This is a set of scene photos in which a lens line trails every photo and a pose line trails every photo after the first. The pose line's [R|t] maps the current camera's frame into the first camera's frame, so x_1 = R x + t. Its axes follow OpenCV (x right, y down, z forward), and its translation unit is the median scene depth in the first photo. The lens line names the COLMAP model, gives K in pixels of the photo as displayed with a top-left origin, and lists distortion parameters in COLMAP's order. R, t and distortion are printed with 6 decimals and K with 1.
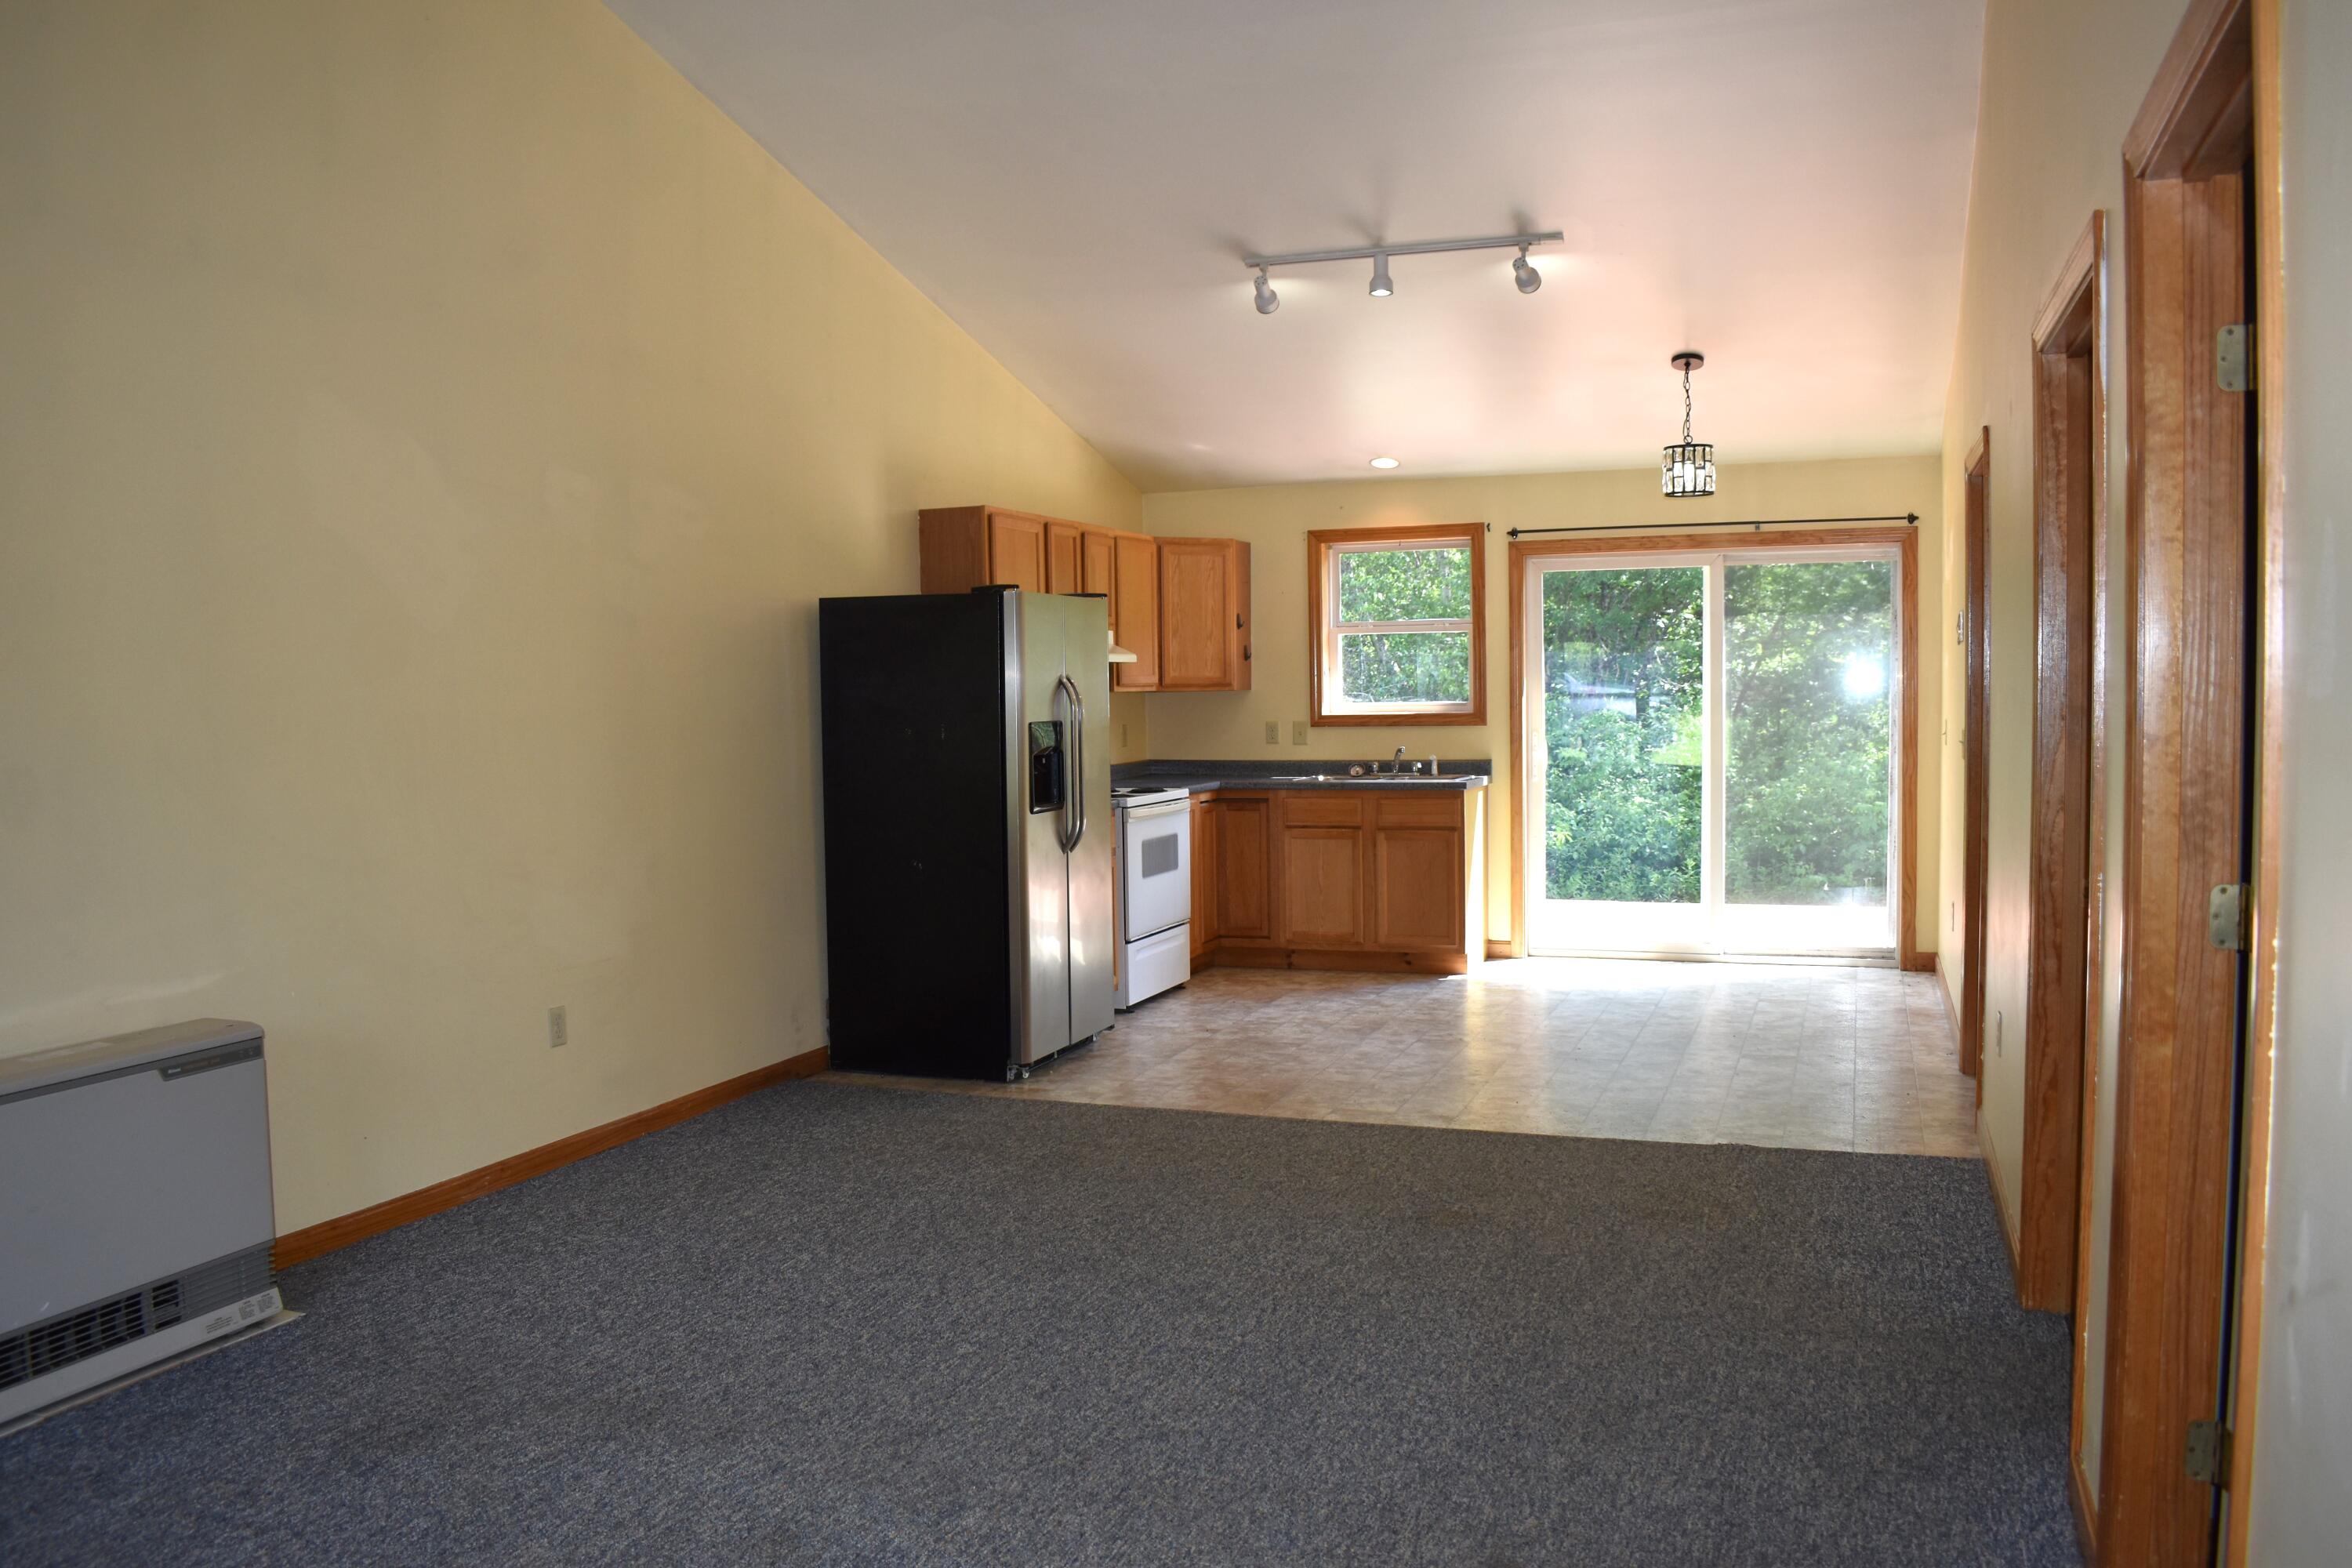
lens RADIAL K [[1840.6, 0, 1174.1], [0, 1840.6, 790.7], [0, 0, 1]] dist [-0.098046, 0.013803]
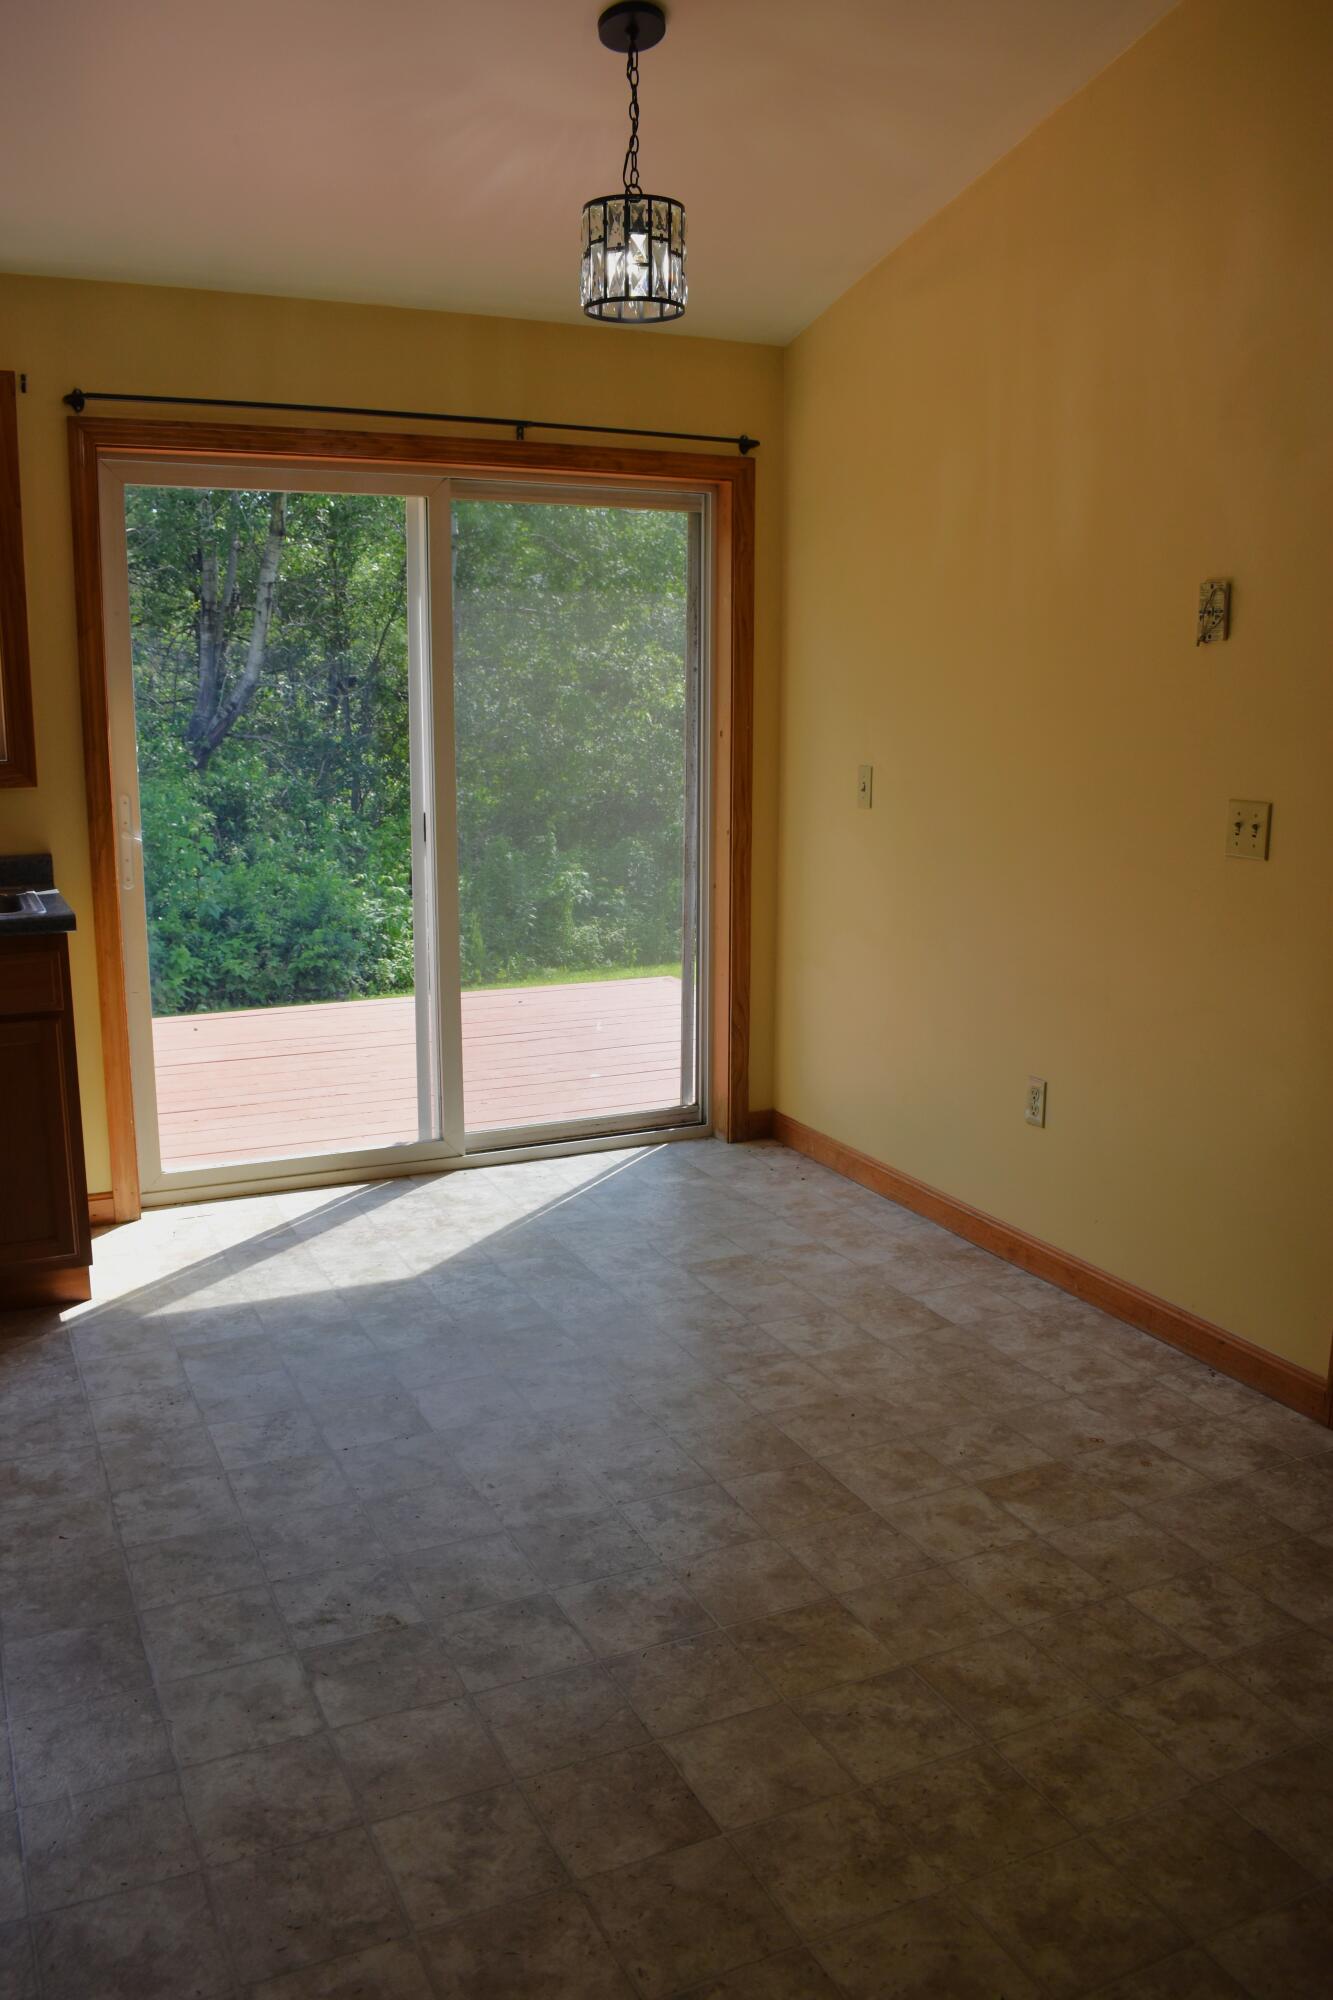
lens RADIAL K [[1565.2, 0, 666.5], [0, 1565.2, 1000.0], [0, 0, 1]] dist [-0.098046, 0.013803]
pose [[0.692034, -0.121142, 0.711628, -0.018609], [0.025868, 0.989347, 0.143263, -0.035286], [-0.721402, -0.080734, 0.687795, 0.612985]]
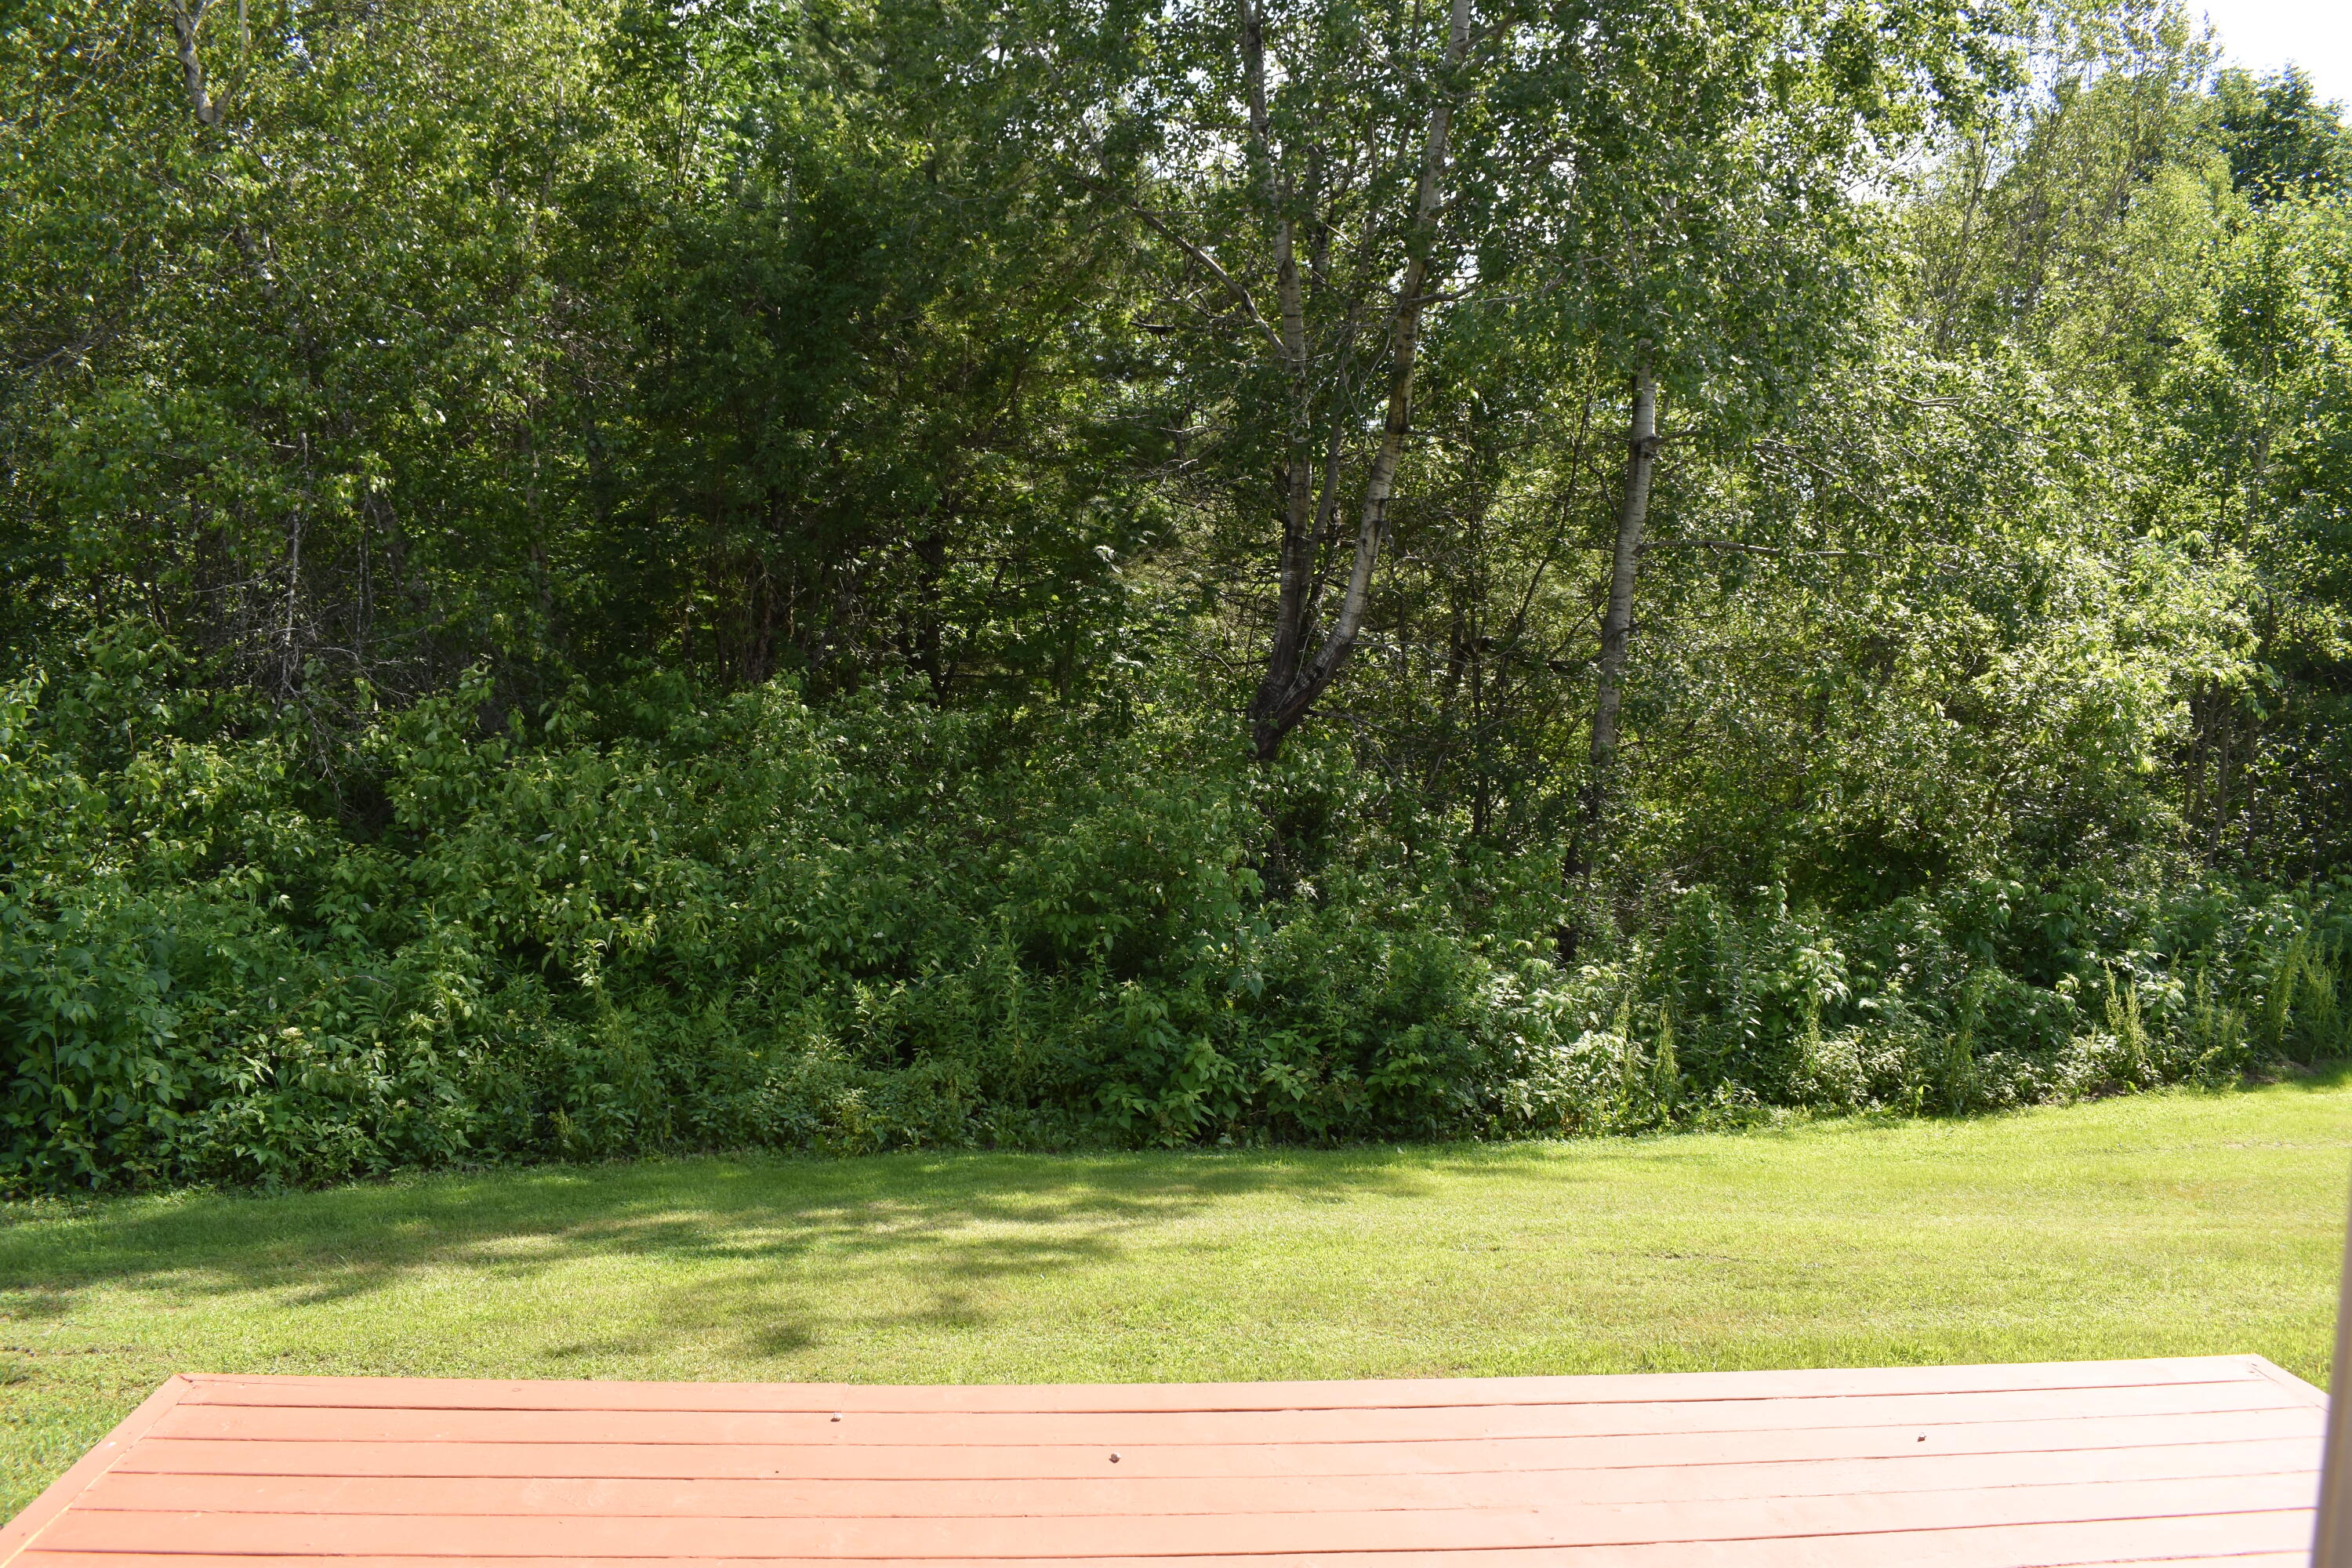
lens RADIAL K [[1840.6, 0, 1174.1], [0, 1840.6, 790.7], [0, 0, 1]] dist [-0.098046, 0.013803]
pose [[0.898726, 0.008399, 0.438431, 0.220760], [-0.017359, 0.999714, 0.016431, -0.056906], [-0.438167, -0.022378, 0.898615, 0.986929]]
